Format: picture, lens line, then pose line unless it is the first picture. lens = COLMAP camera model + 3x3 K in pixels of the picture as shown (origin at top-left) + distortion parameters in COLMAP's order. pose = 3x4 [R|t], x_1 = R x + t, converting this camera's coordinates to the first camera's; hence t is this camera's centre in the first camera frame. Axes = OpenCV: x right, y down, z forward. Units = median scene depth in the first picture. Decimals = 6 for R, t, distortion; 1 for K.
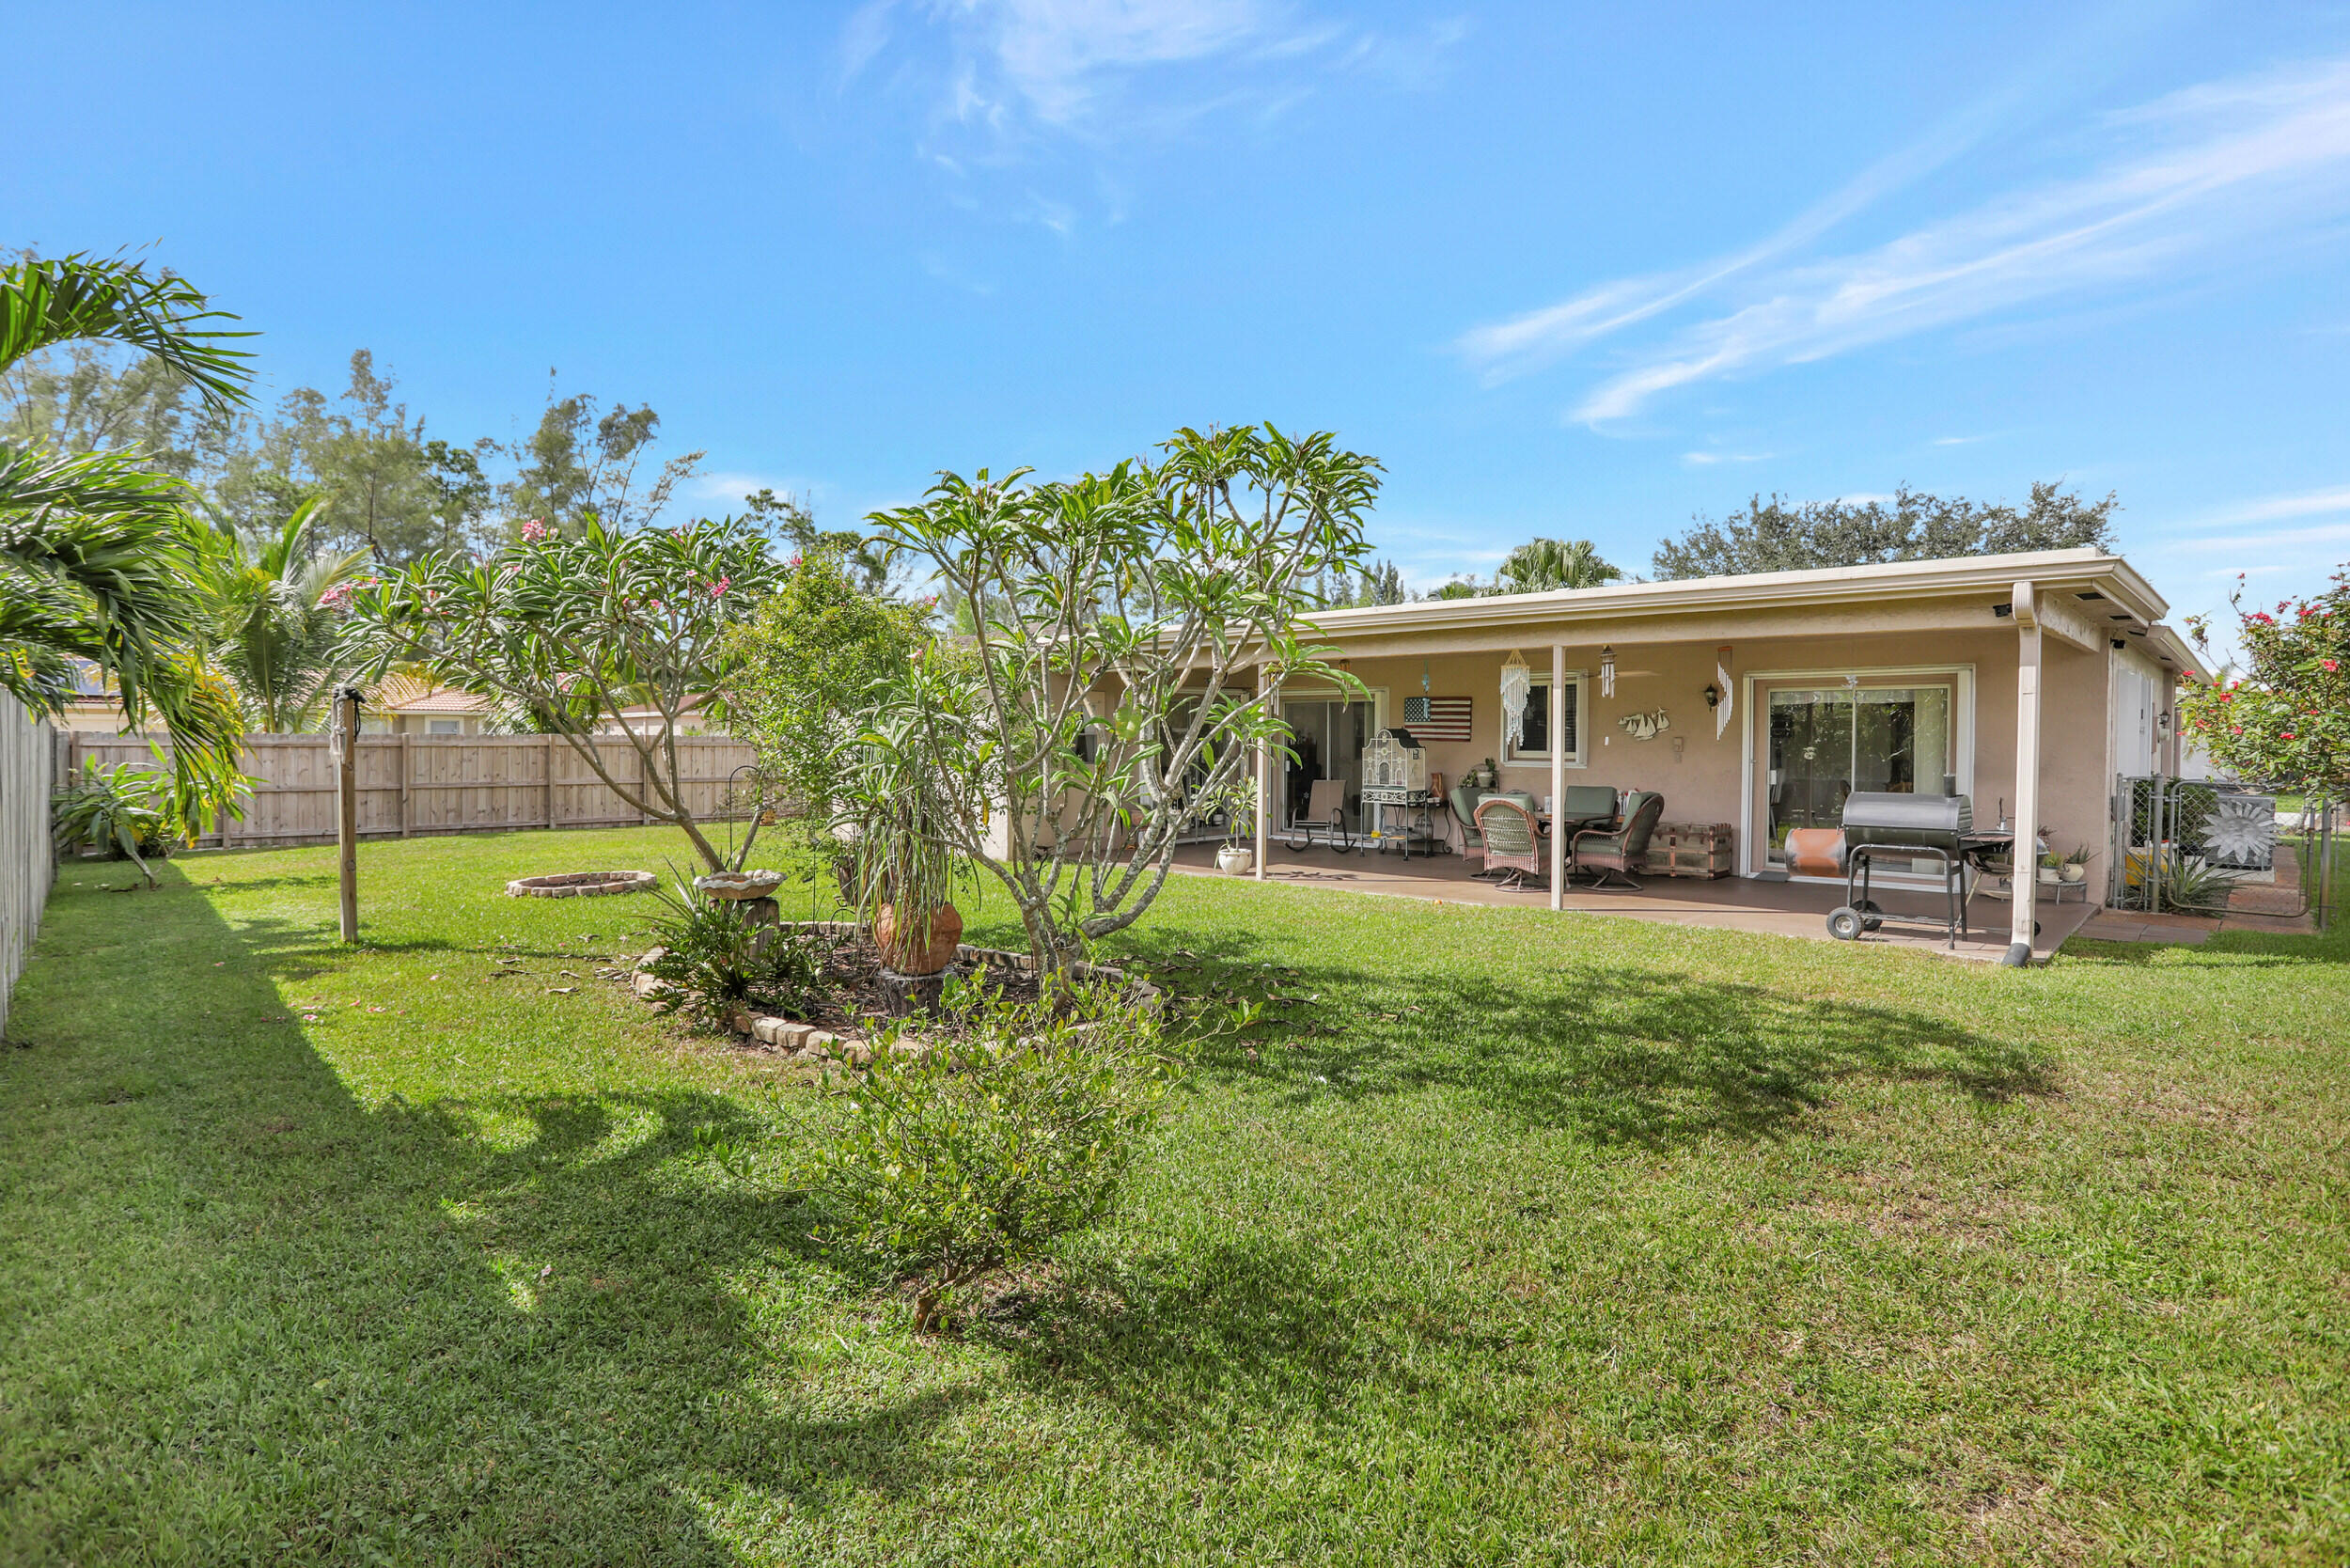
lens RADIAL K [[1156.5, 0, 1166.7], [0, 1156.5, 781.7], [0, 0, 1]] dist [-0.056886, -0.002709]
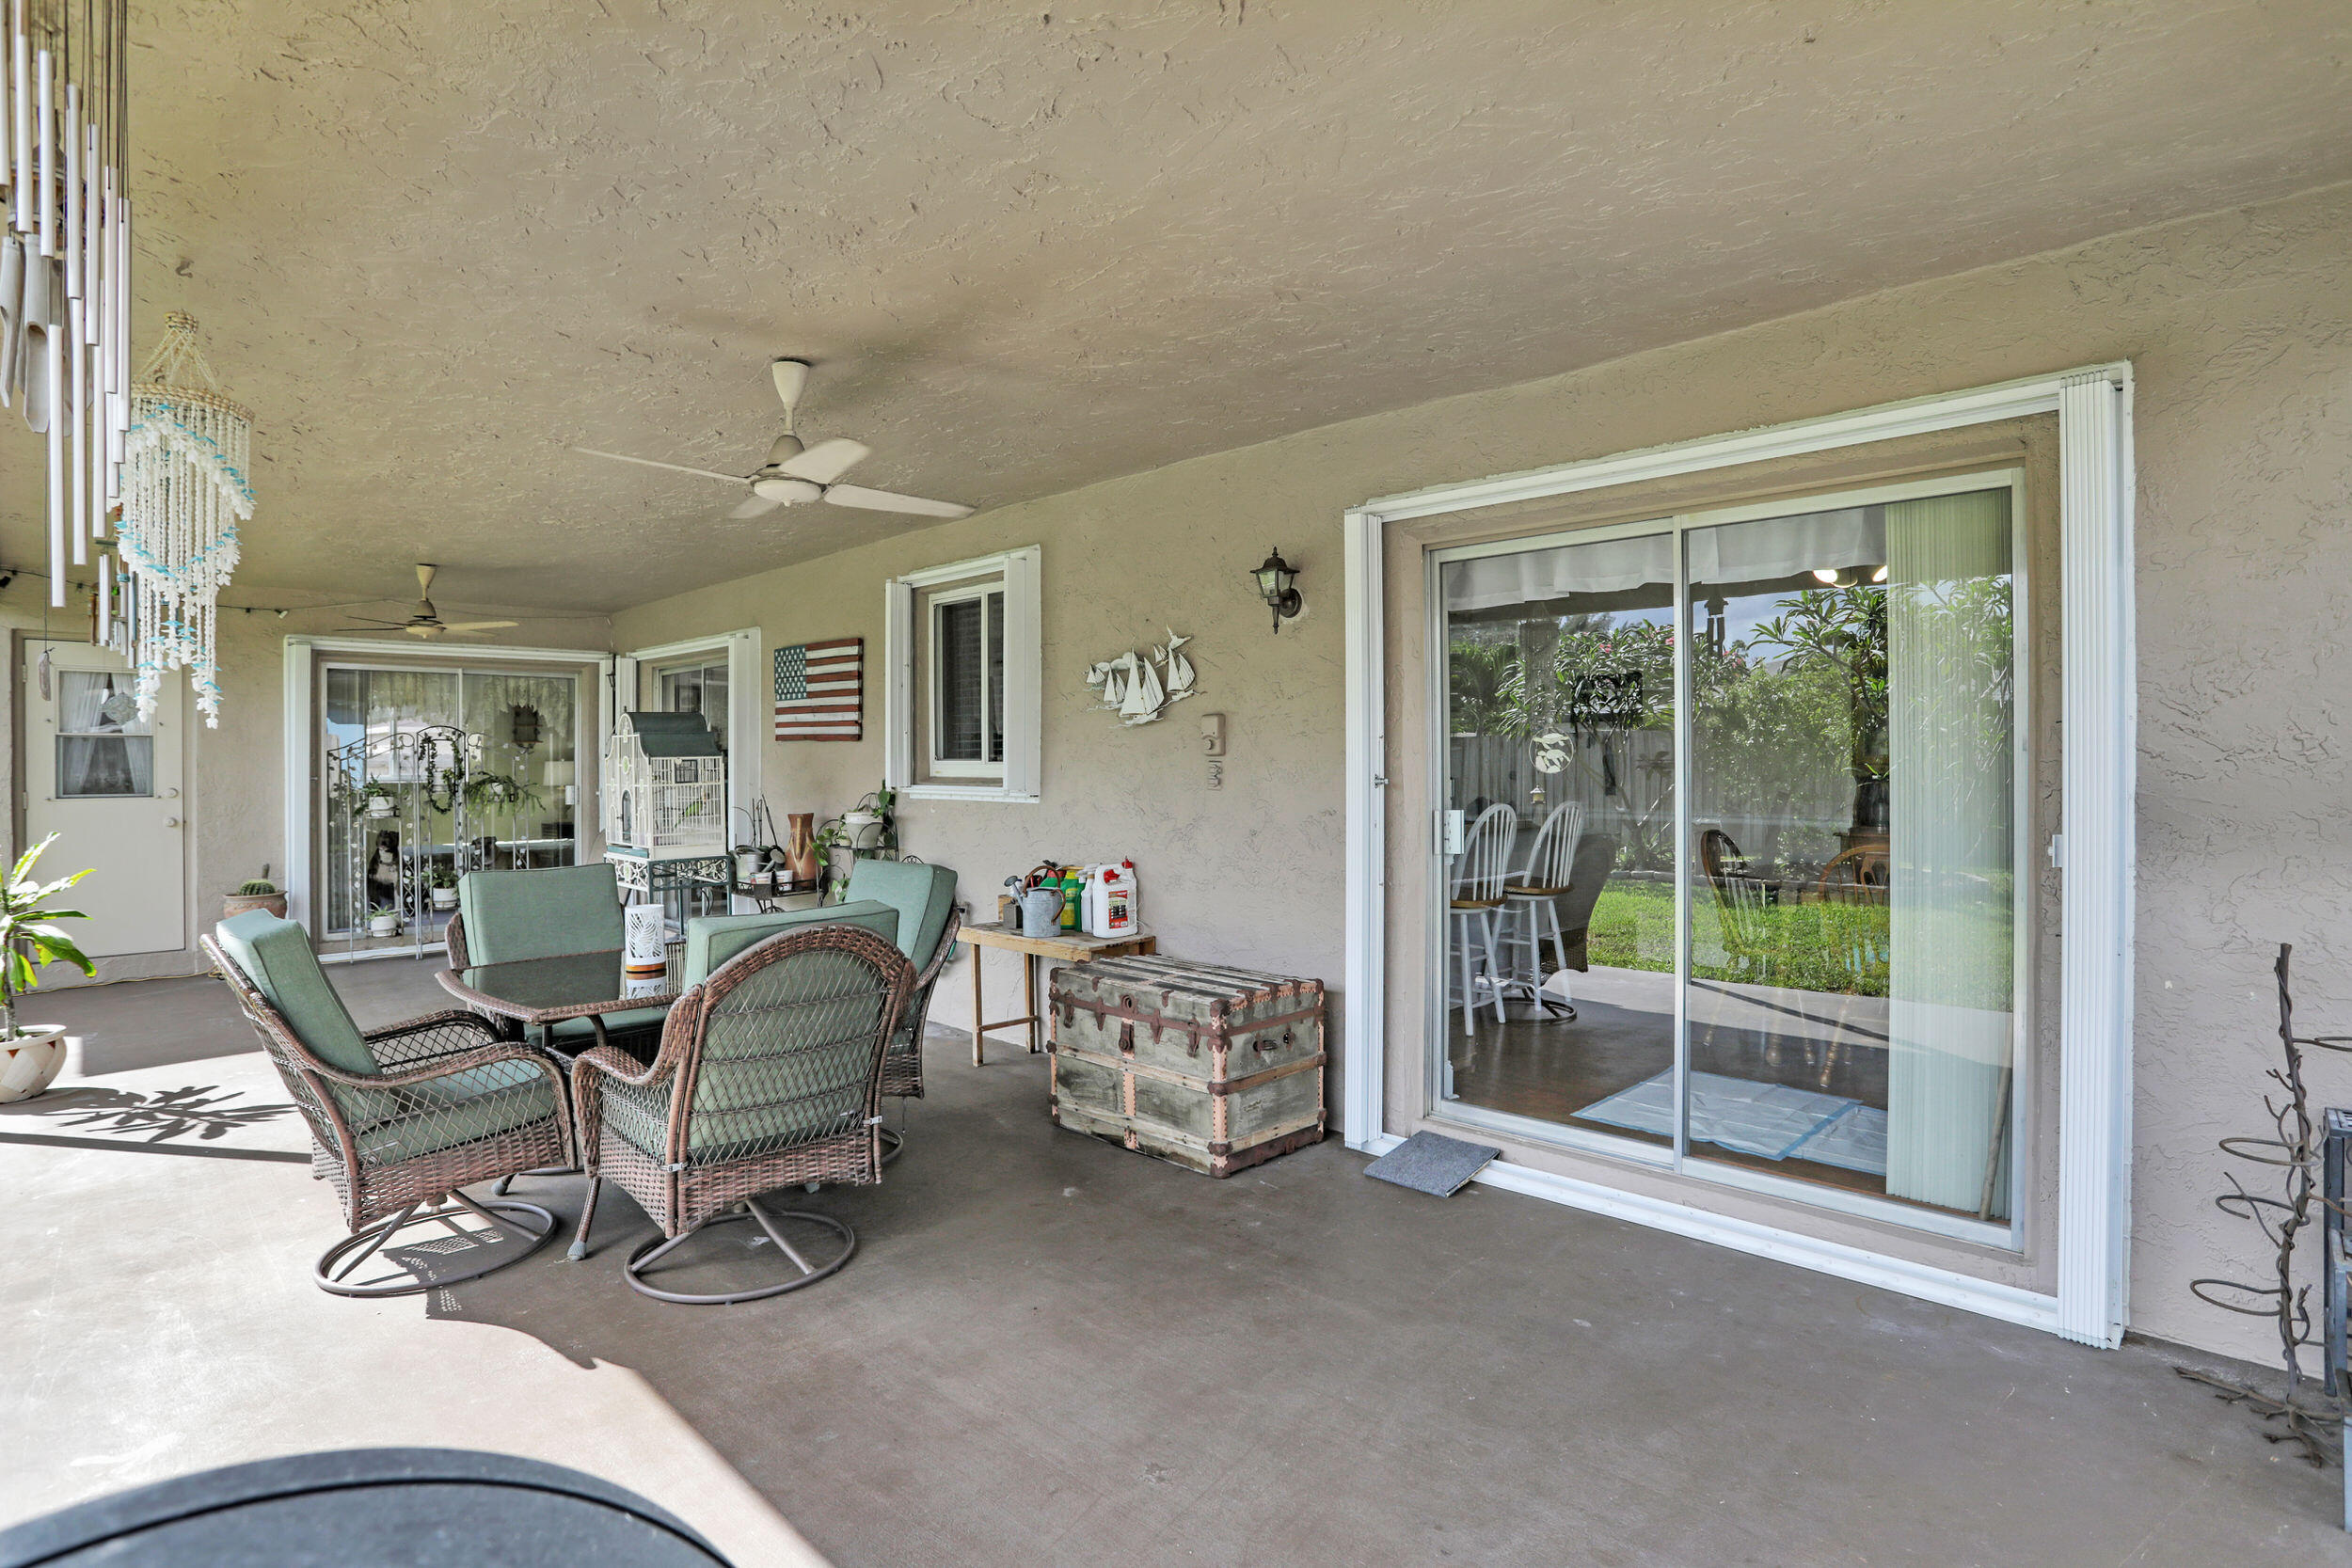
lens RADIAL K [[1157.4, 0, 1181.4], [0, 1157.4, 776.3], [0, 0, 1]] dist [-0.056886, -0.002709]
pose [[0.999715, -0.021255, -0.010831, 0.460720], [0.021110, 0.999688, -0.013332, -0.015586], [0.011111, 0.013100, 0.999852, 0.677083]]
